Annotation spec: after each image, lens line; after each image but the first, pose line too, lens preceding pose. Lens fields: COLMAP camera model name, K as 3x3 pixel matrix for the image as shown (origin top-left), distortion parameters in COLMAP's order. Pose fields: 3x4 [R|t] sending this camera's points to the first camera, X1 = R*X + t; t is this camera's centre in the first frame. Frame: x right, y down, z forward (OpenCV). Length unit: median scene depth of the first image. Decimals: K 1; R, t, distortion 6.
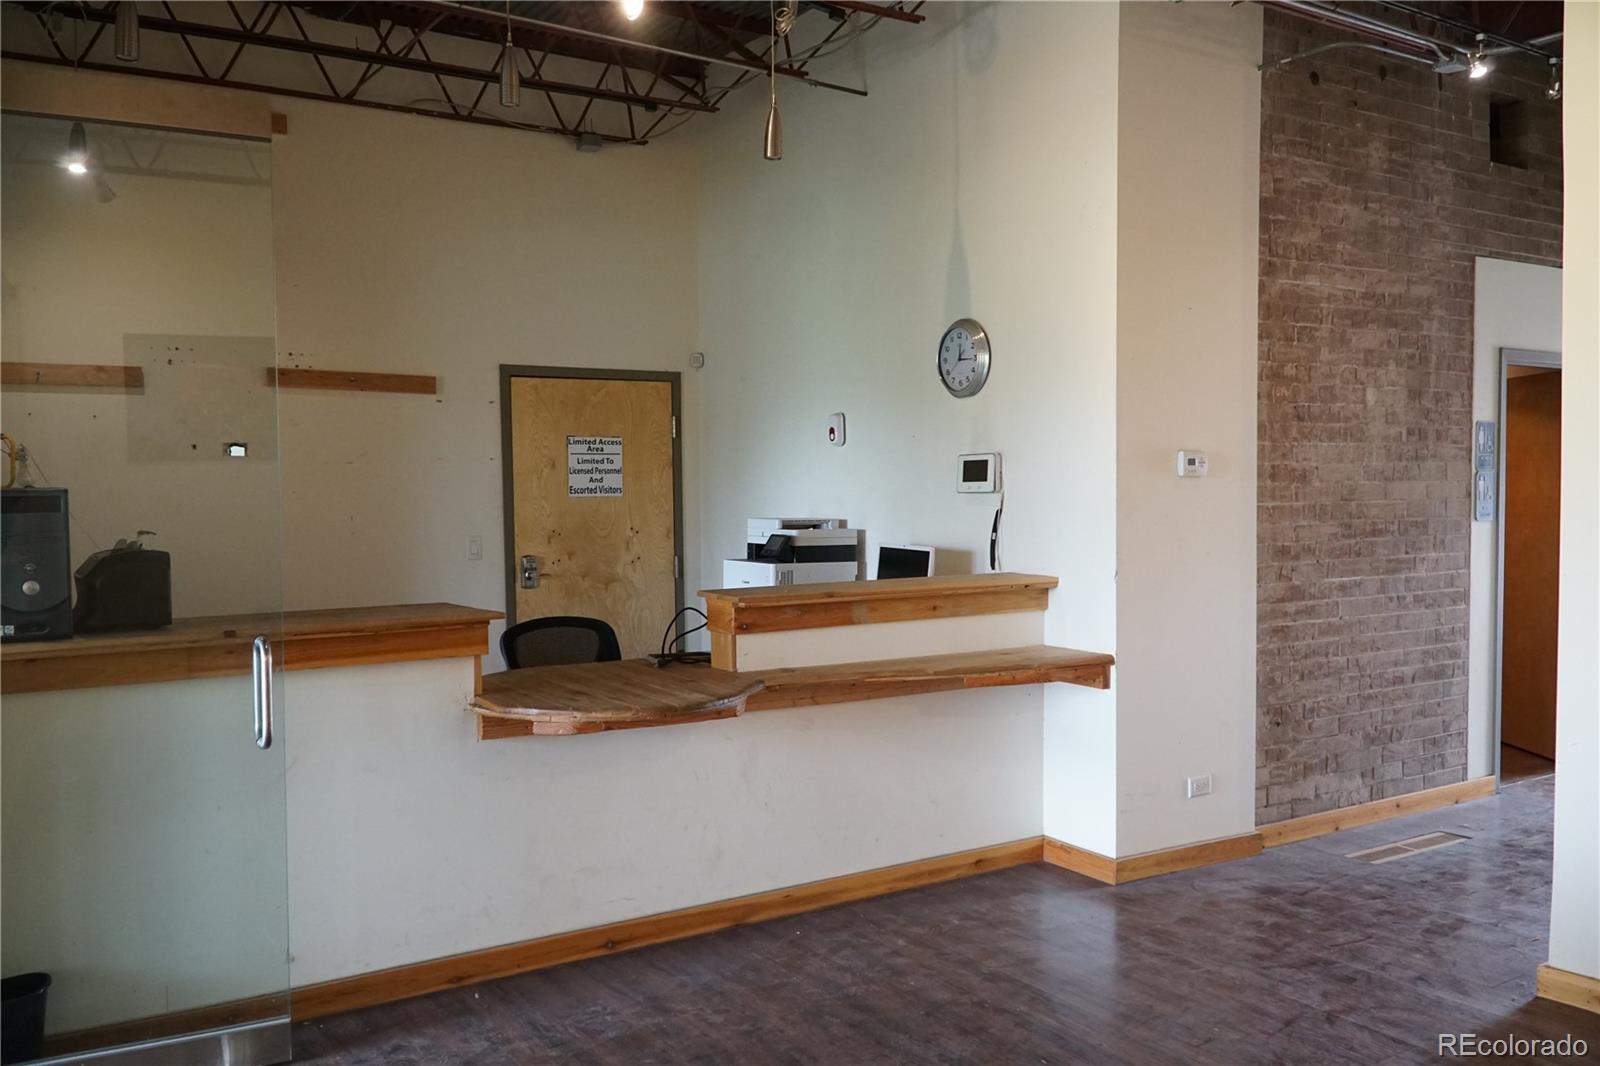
lens RADIAL K [[1331.9, 0, 802.6], [0, 1331.9, 538.2], [0, 0, 1]] dist [0.005482, -0.050945]
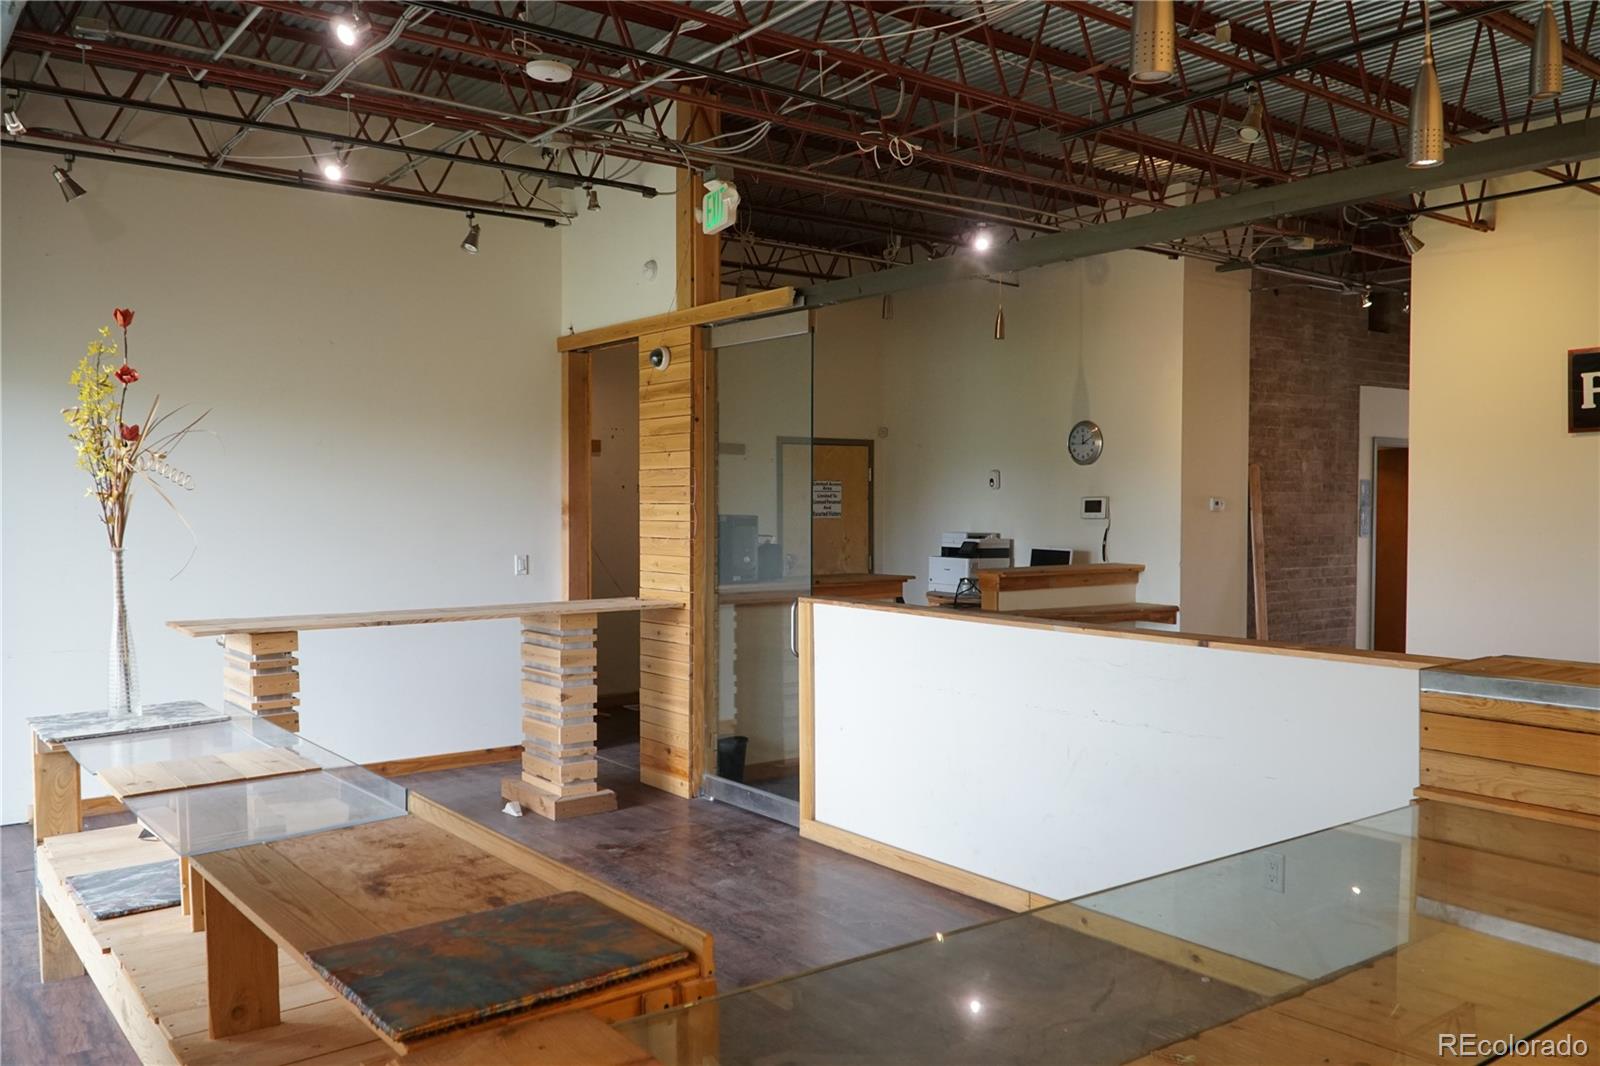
lens RADIAL K [[1276.4, 0, 793.8], [0, 1276.4, 528.1], [0, 0, 1]] dist [-0.013291, 0.010985]
pose [[0.997219, 0.008201, 0.074076, -0.379414], [-0.006662, 0.999757, -0.020993, 0.016556], [-0.074230, 0.020441, 0.997032, -0.646650]]
